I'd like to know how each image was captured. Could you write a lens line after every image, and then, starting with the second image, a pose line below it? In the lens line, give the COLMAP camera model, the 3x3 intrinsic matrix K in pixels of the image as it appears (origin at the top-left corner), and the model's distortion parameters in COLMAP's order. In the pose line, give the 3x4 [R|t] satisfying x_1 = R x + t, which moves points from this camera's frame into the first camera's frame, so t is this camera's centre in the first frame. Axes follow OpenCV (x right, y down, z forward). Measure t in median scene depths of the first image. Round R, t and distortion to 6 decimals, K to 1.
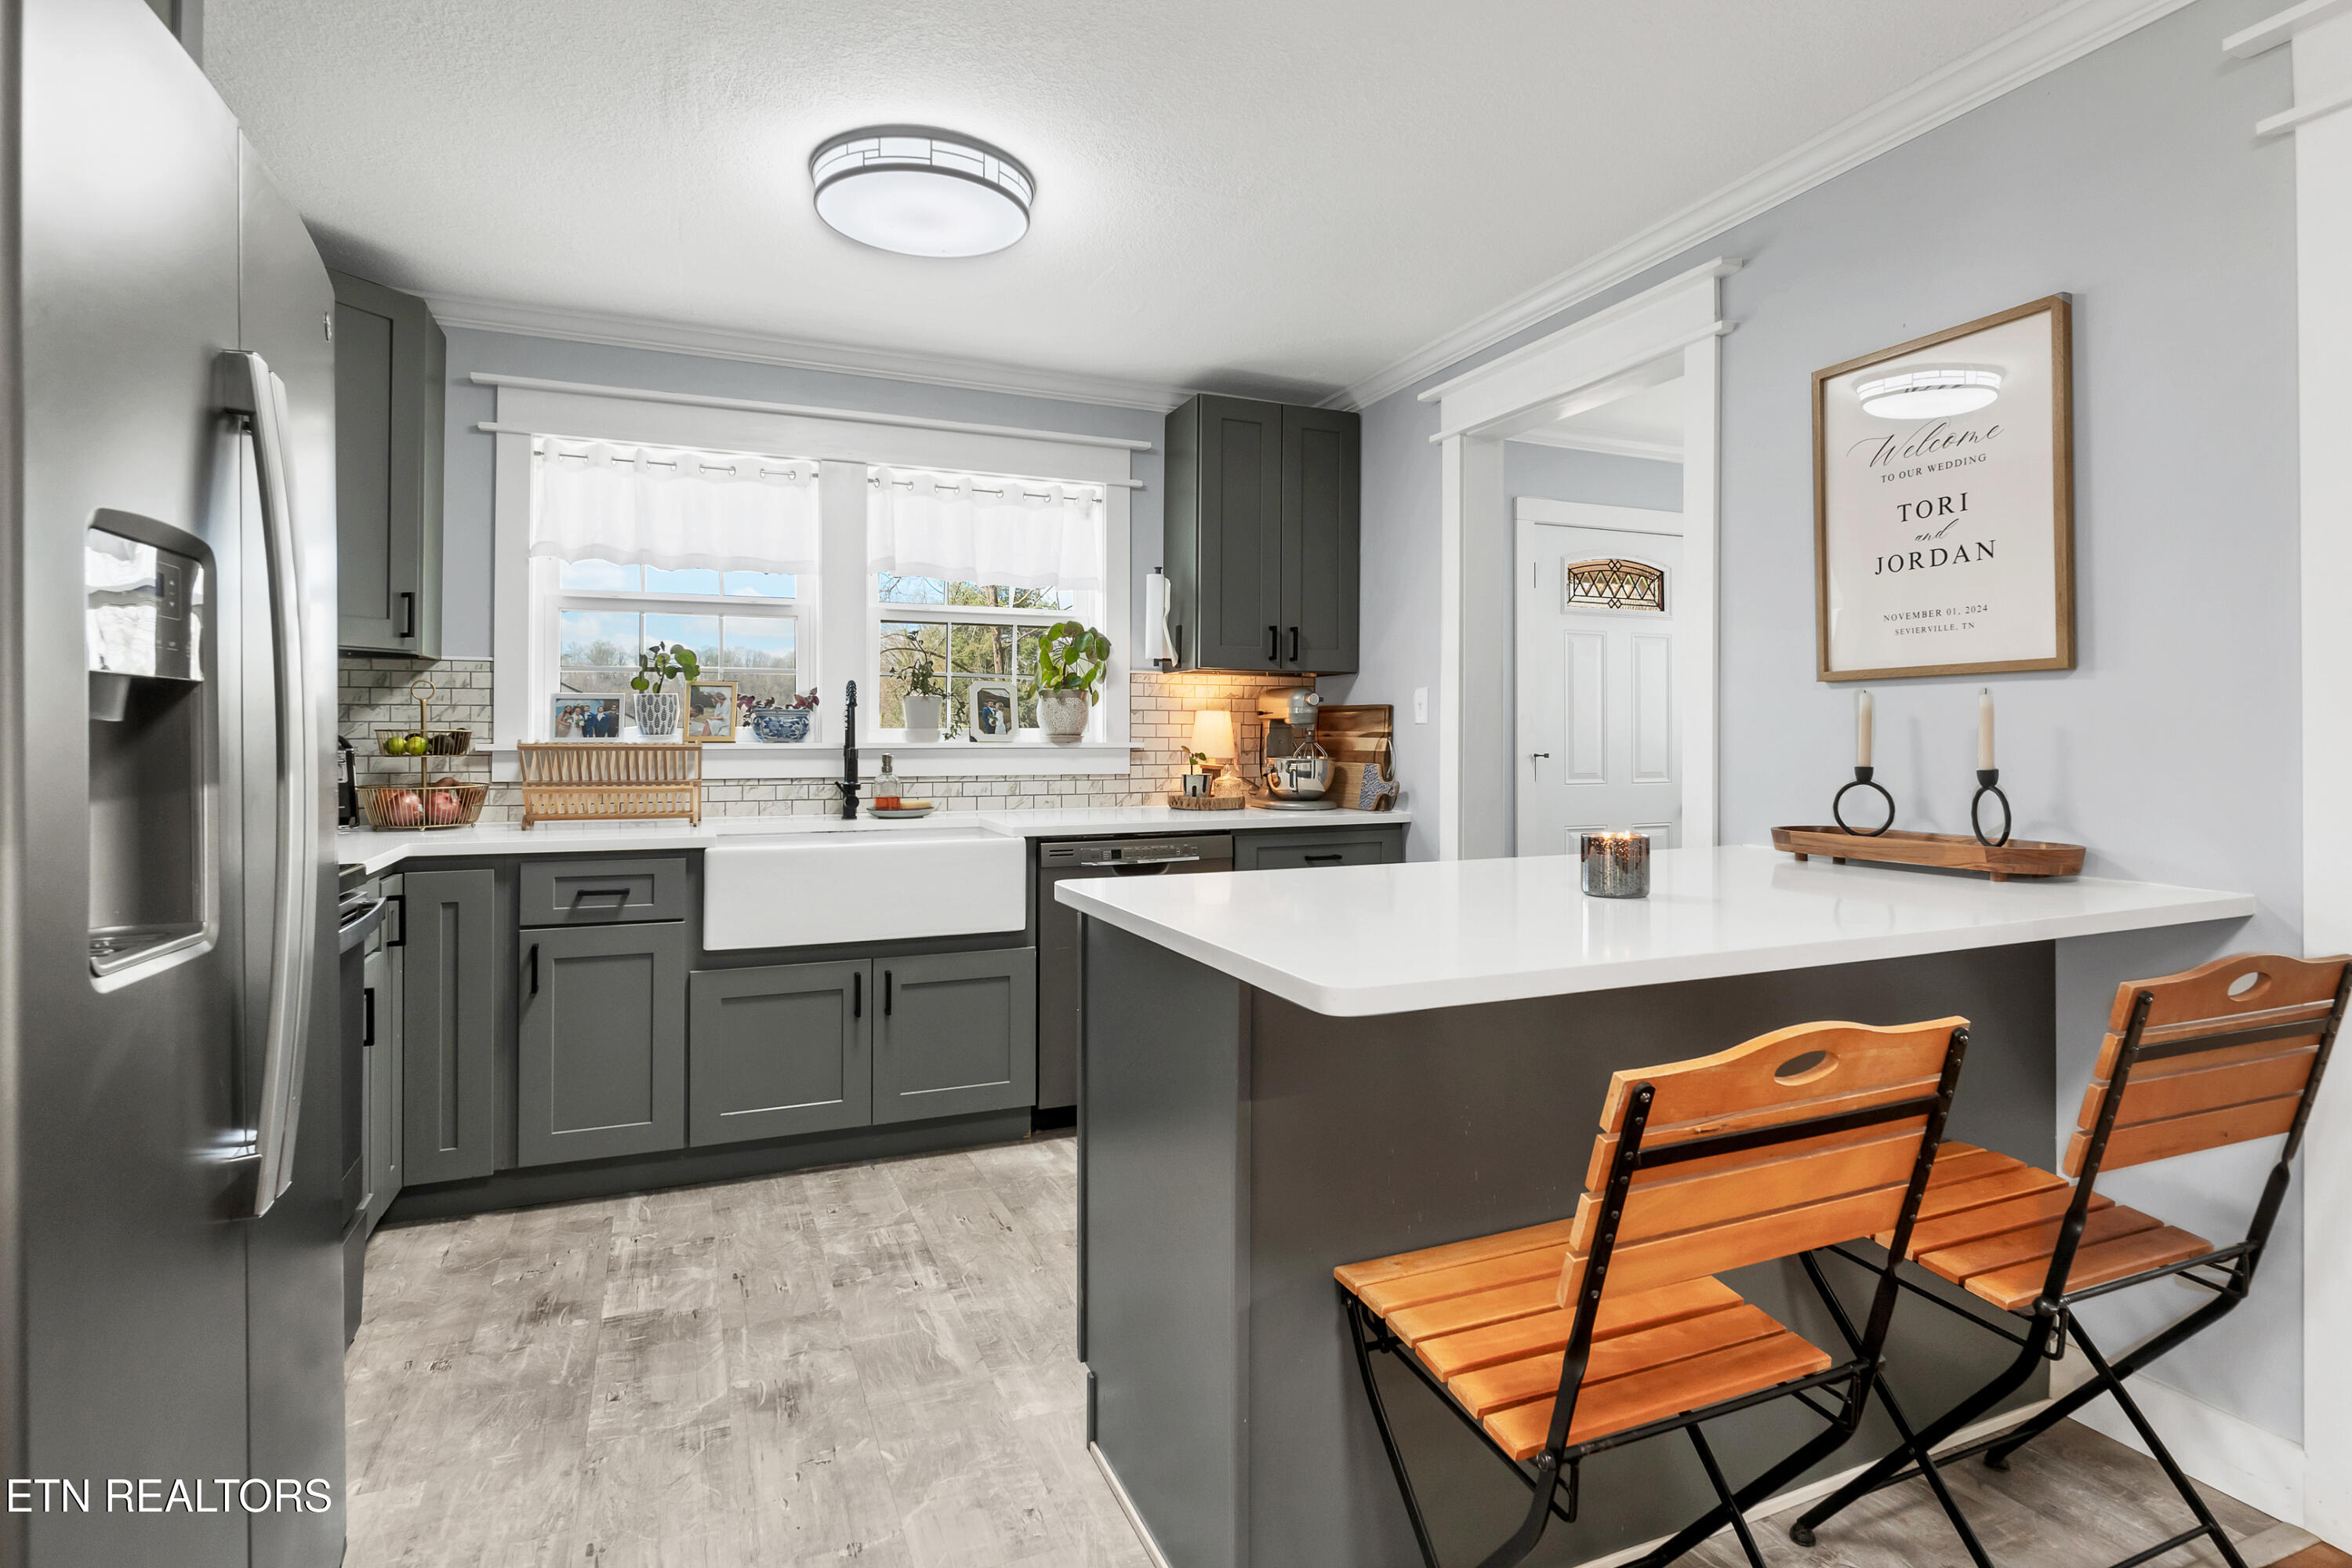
lens RADIAL K [[1191.9, 0, 1186.6], [0, 1191.9, 725.4], [0, 0, 1]] dist [-0.003405, -0.000373]
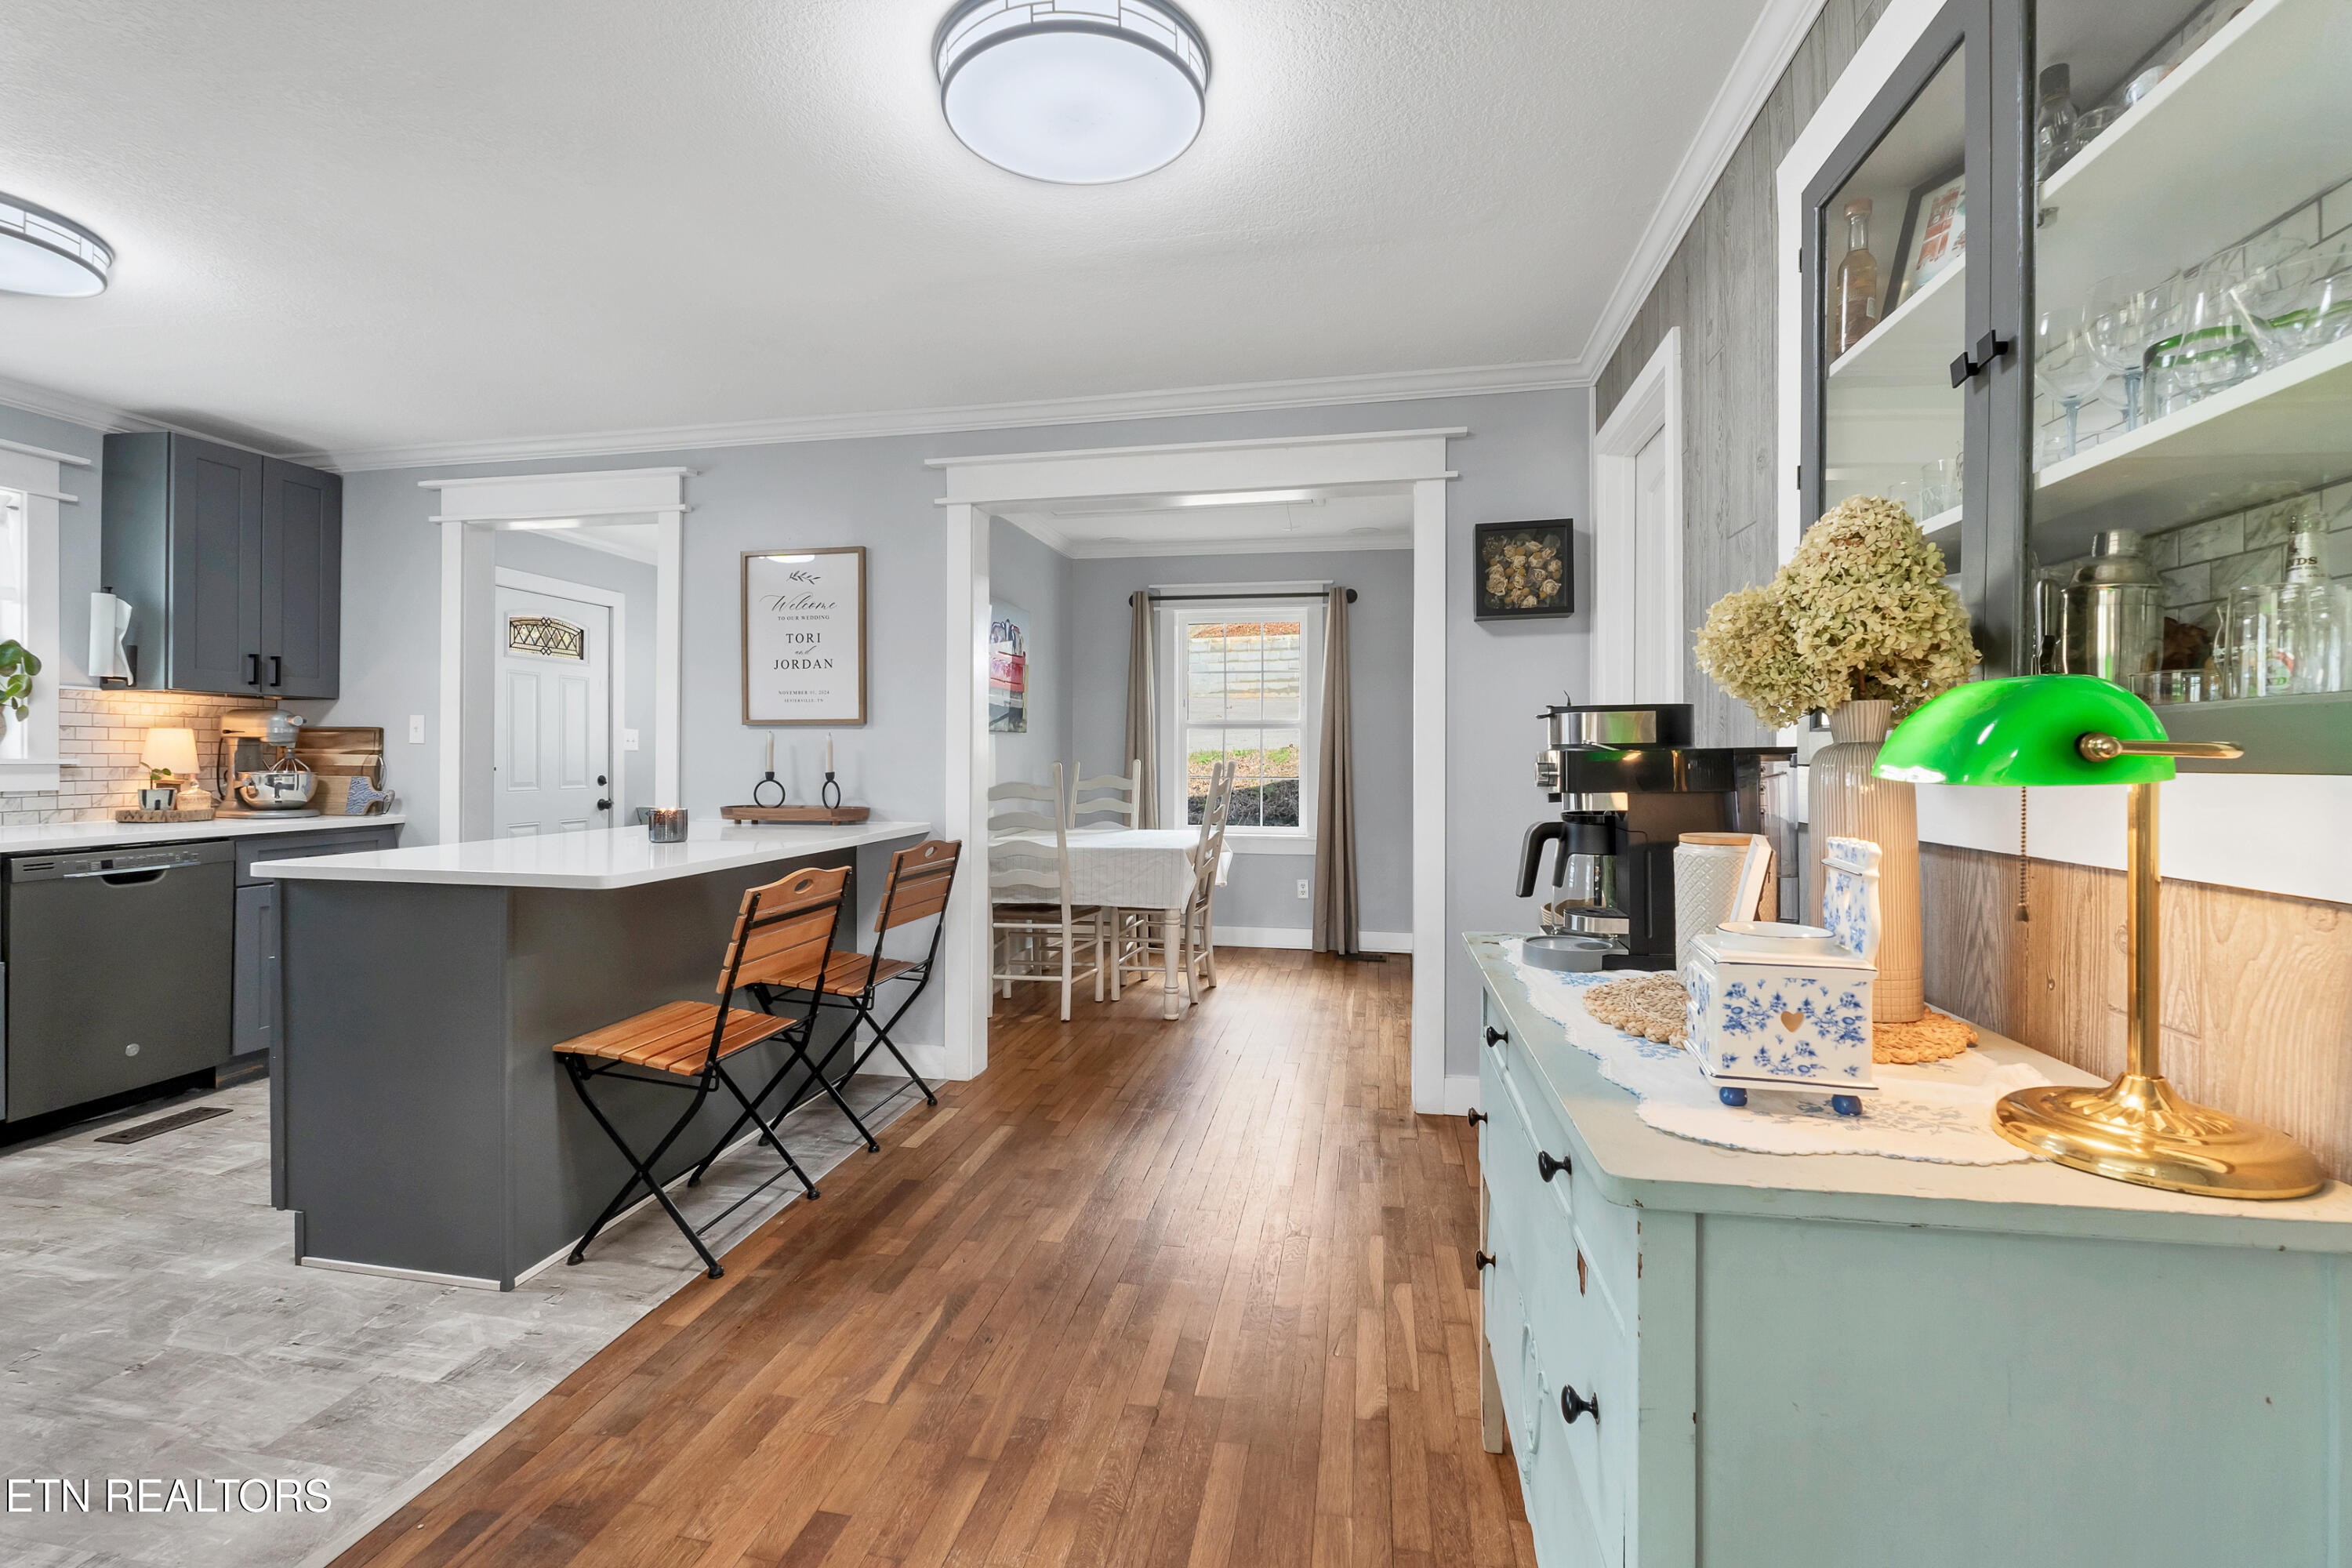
lens RADIAL K [[1030.0, 0, 1177.0], [0, 1030.0, 762.0], [0, 0, 1]] dist [-0.008903, -0.000269]
pose [[0.553765, -0.003191, 0.832667, -0.287877], [-0.012190, 0.999854, 0.011939, -0.005391], [-0.832584, -0.016761, 0.553645, -0.291693]]
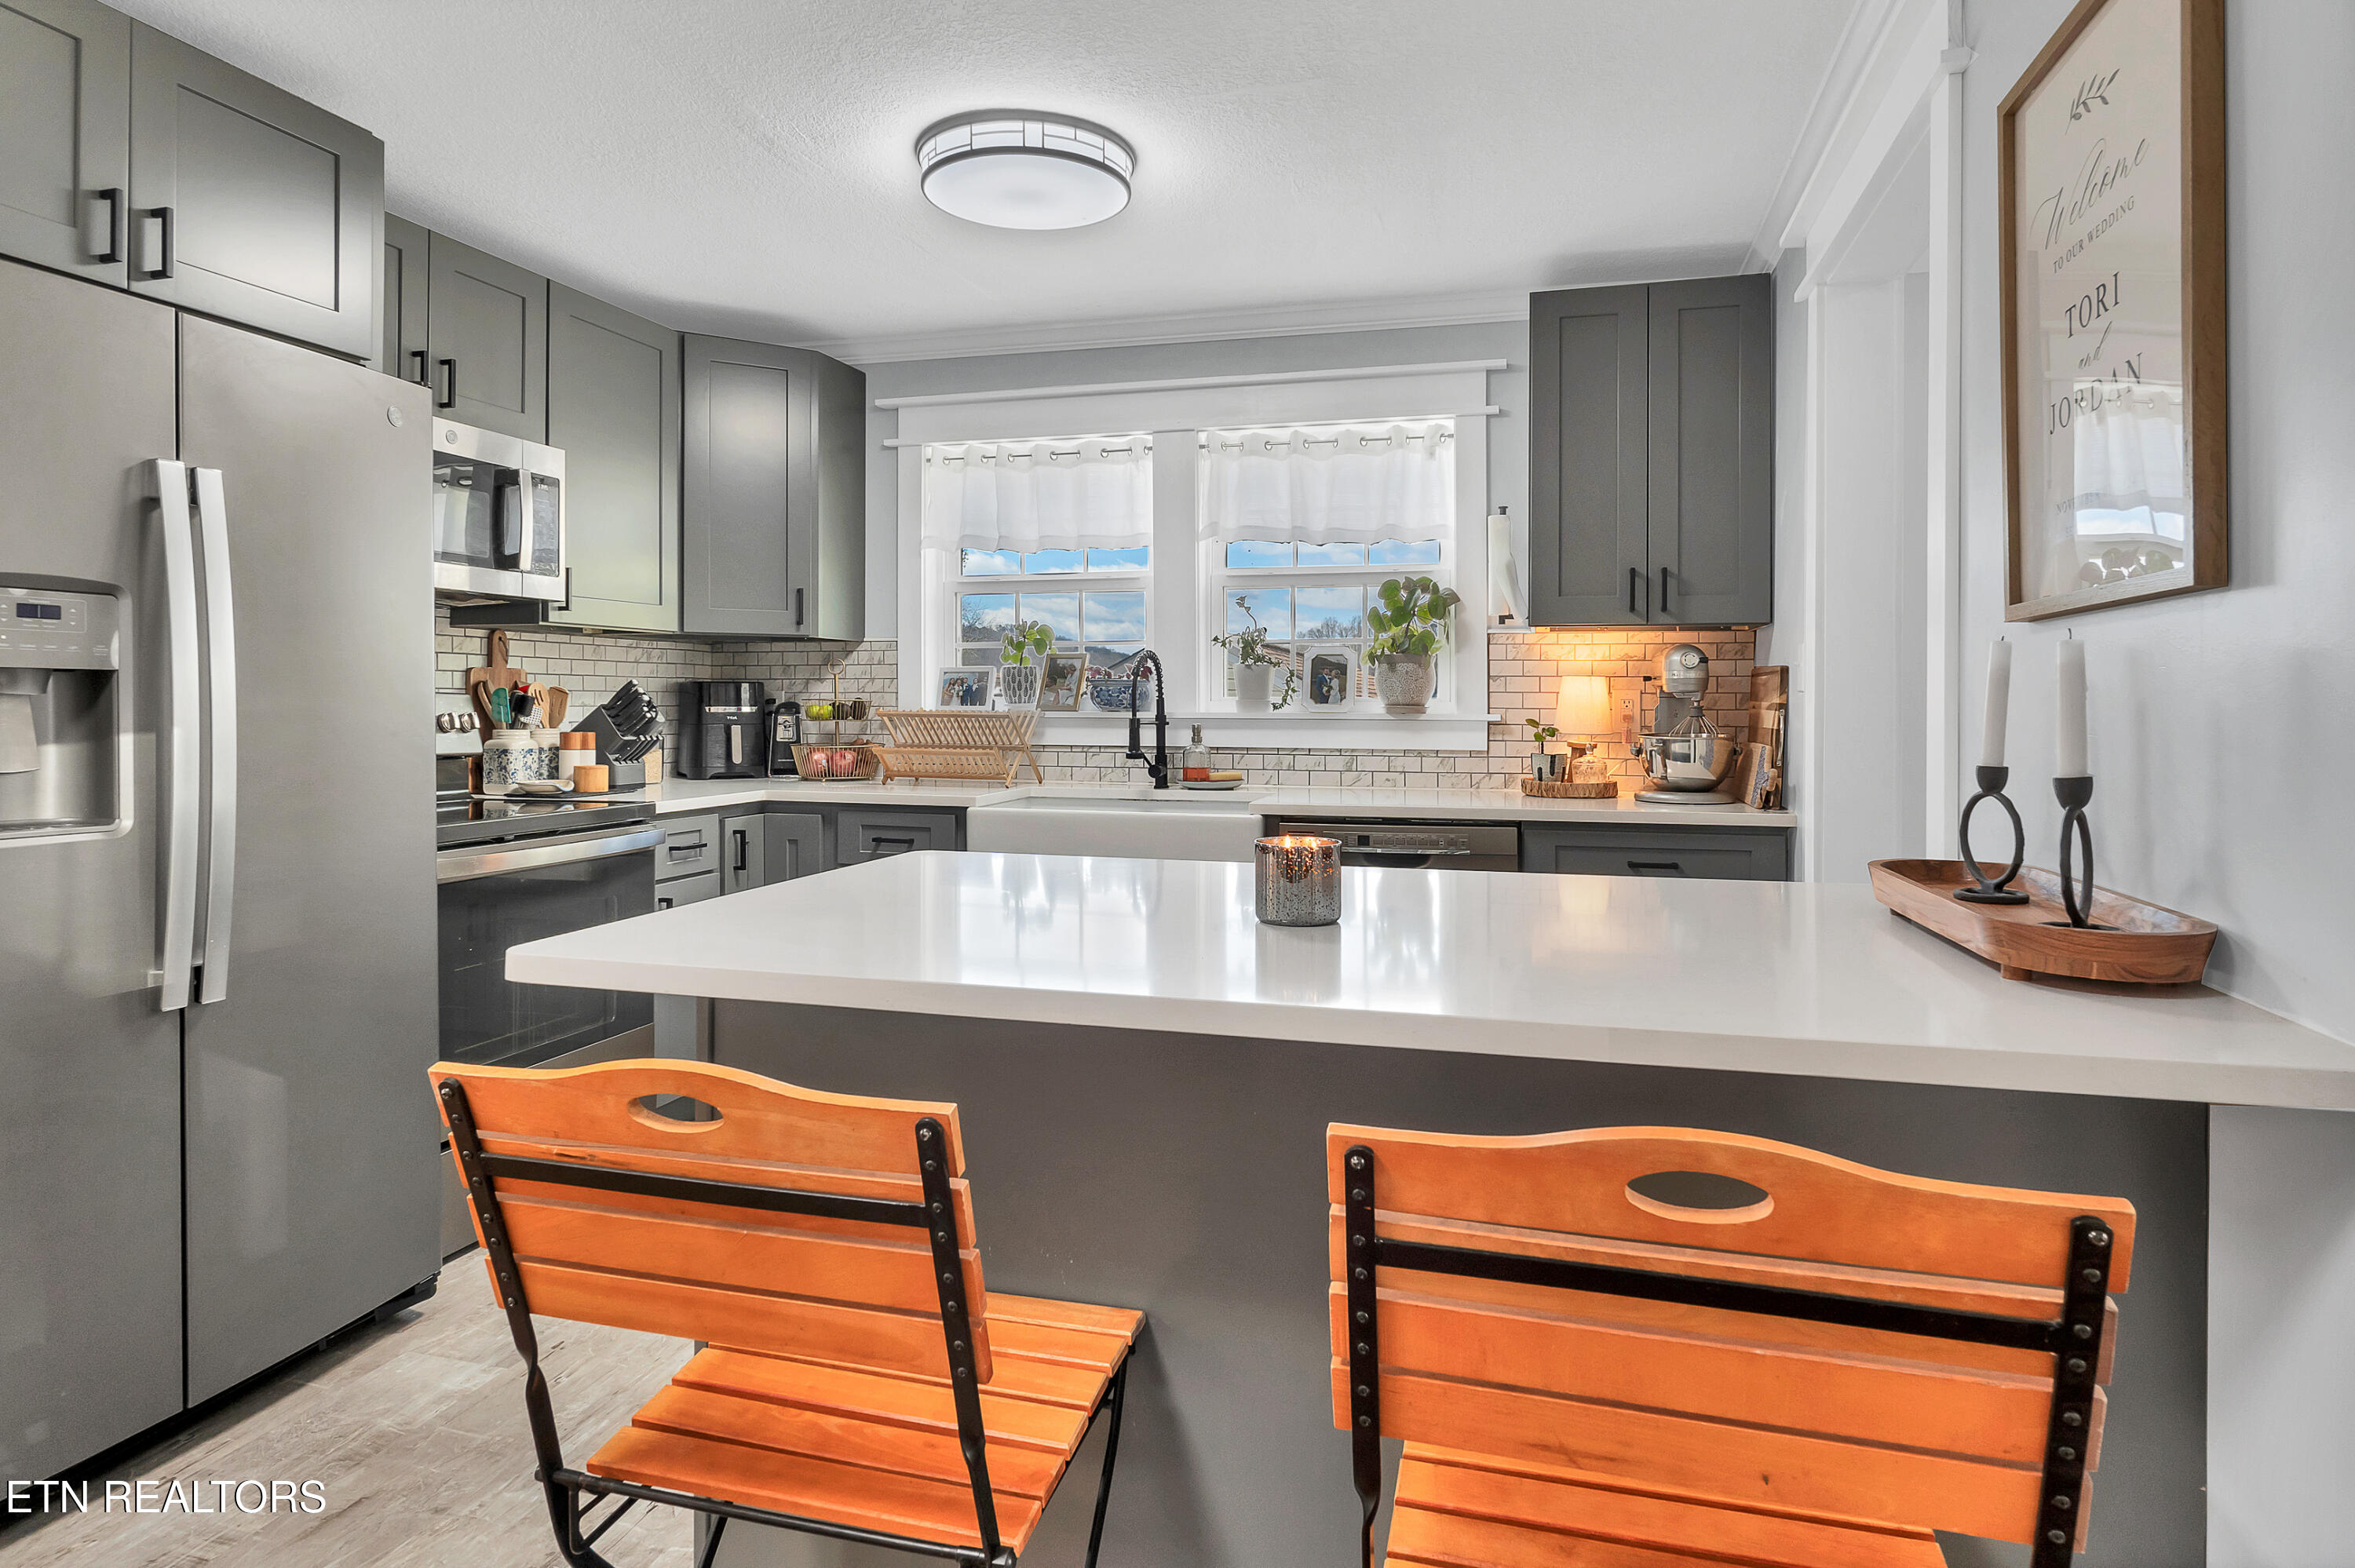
lens RADIAL K [[1315.2, 0, 1175.2], [0, 1315.2, 708.0], [0, 0, 1]] dist [-0.002578, -0.000406]
pose [[0.782156, 0.004299, -0.623068, 0.442208], [0.001495, 0.999960, 0.008777, 0.001374], [0.623081, -0.007797, 0.782119, 0.149285]]
